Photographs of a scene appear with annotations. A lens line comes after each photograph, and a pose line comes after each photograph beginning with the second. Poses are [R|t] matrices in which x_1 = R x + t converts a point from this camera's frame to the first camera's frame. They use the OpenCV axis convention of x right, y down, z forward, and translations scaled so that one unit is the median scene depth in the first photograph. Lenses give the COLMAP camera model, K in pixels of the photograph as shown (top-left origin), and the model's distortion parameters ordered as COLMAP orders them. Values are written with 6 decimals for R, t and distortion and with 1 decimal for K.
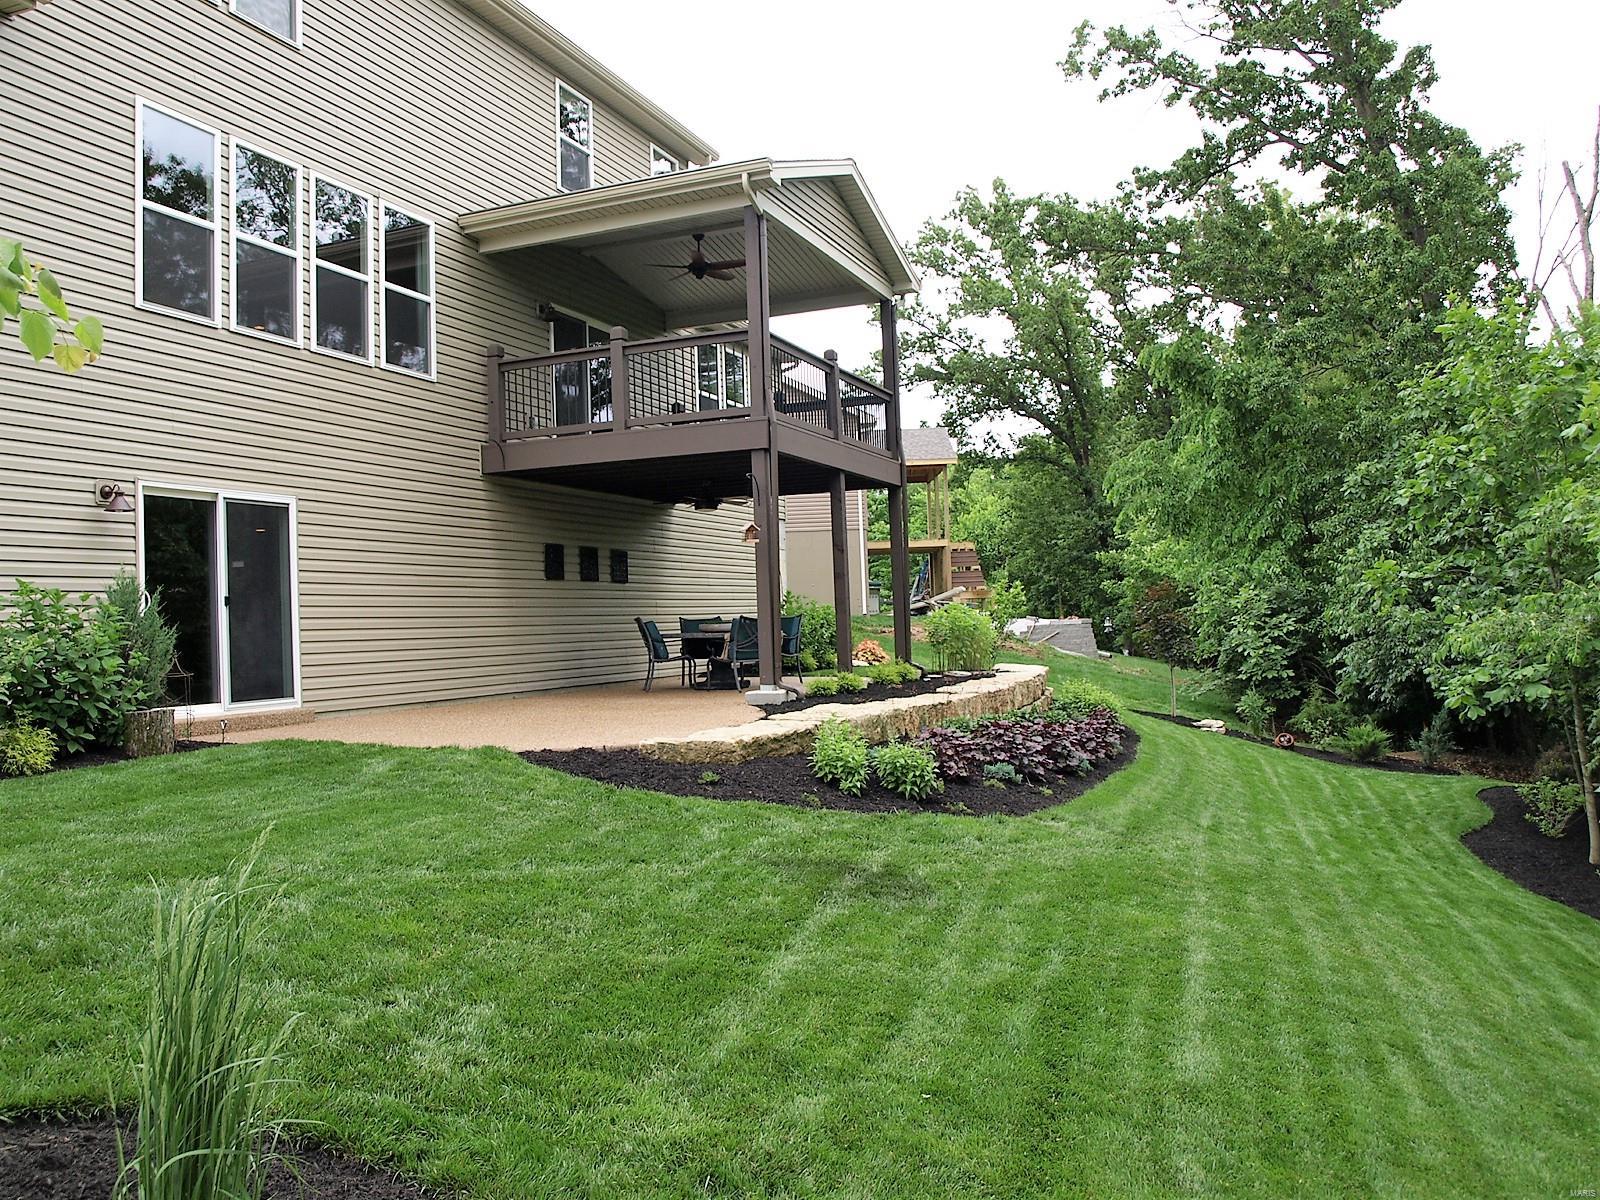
lens RADIAL K [[1283.2, 0, 800.0], [0, 1283.2, 600.0], [0, 0, 1]] dist [-0.062828, 0.005810]
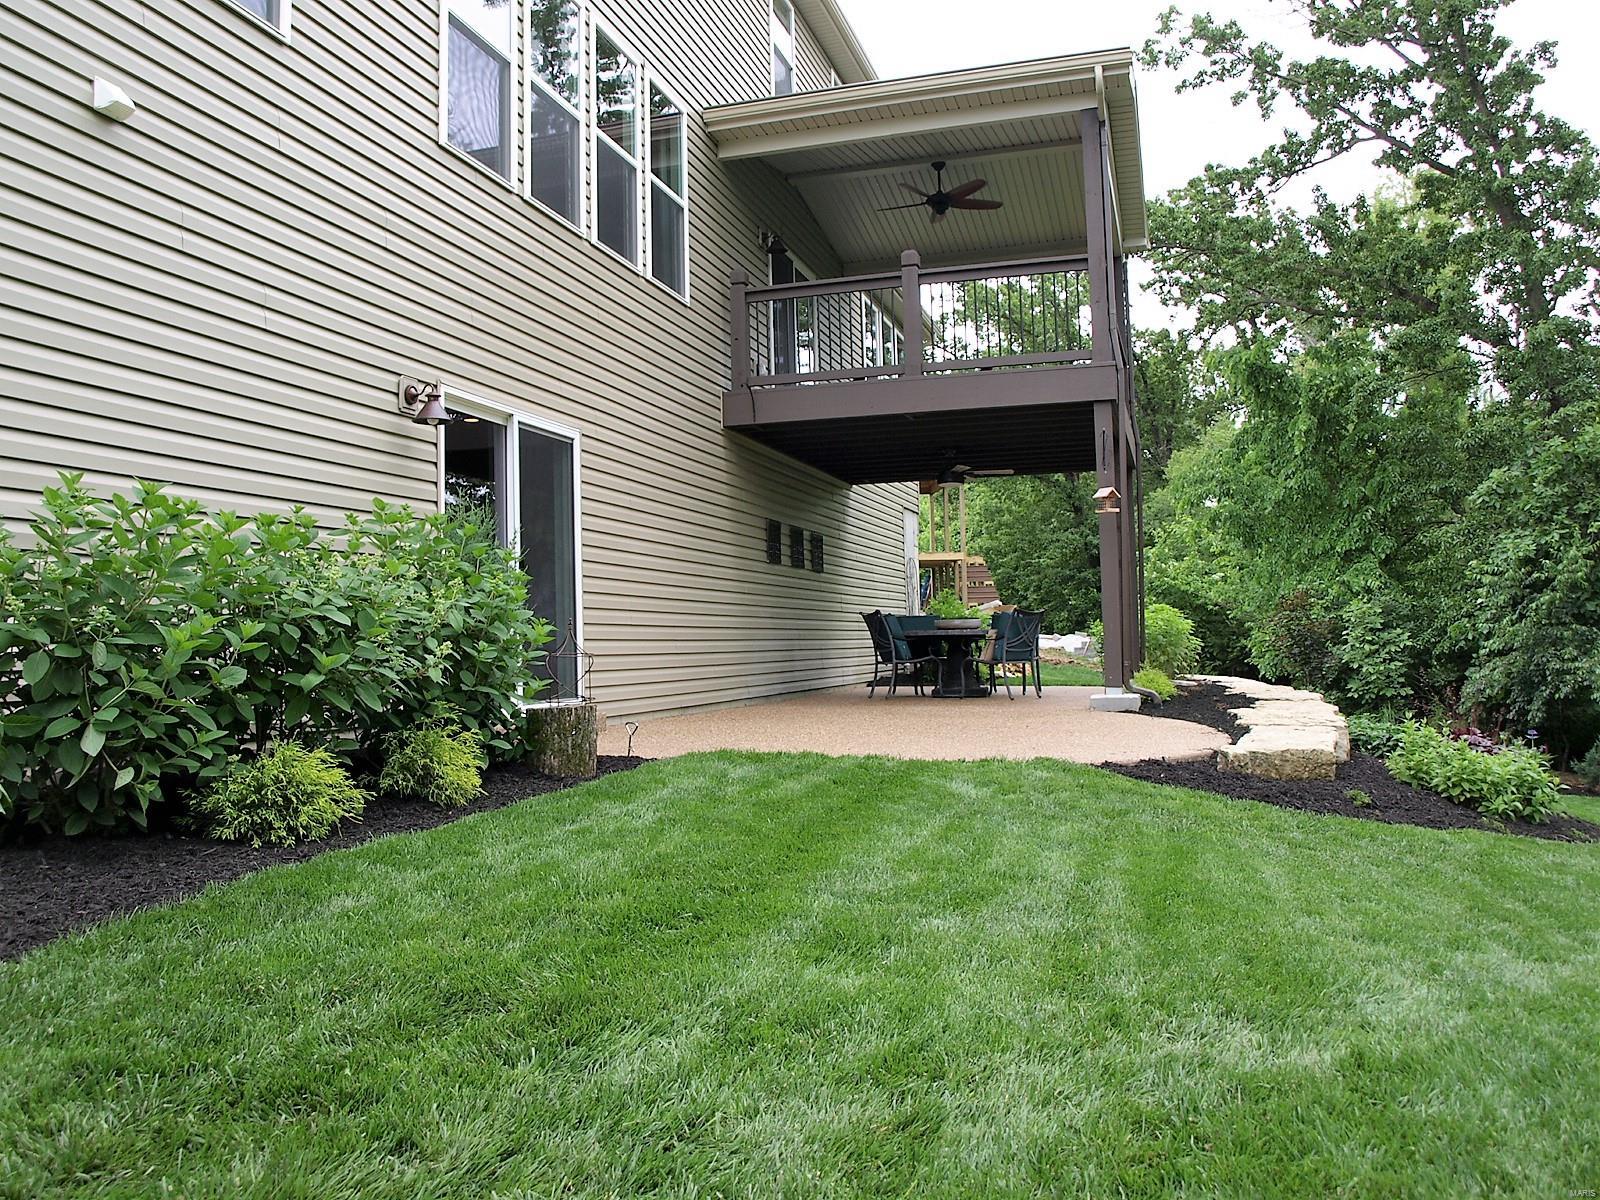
lens RADIAL K [[1277.1, 0, 800.0], [0, 1277.1, 600.0], [0, 0, 1]] dist [-0.069639, 0.014382]
pose [[0.995870, 0.015725, 0.089421, -0.159550], [-0.013969, 0.999698, -0.020233, 0.015997], [-0.089712, 0.018900, 0.995788, 0.112169]]
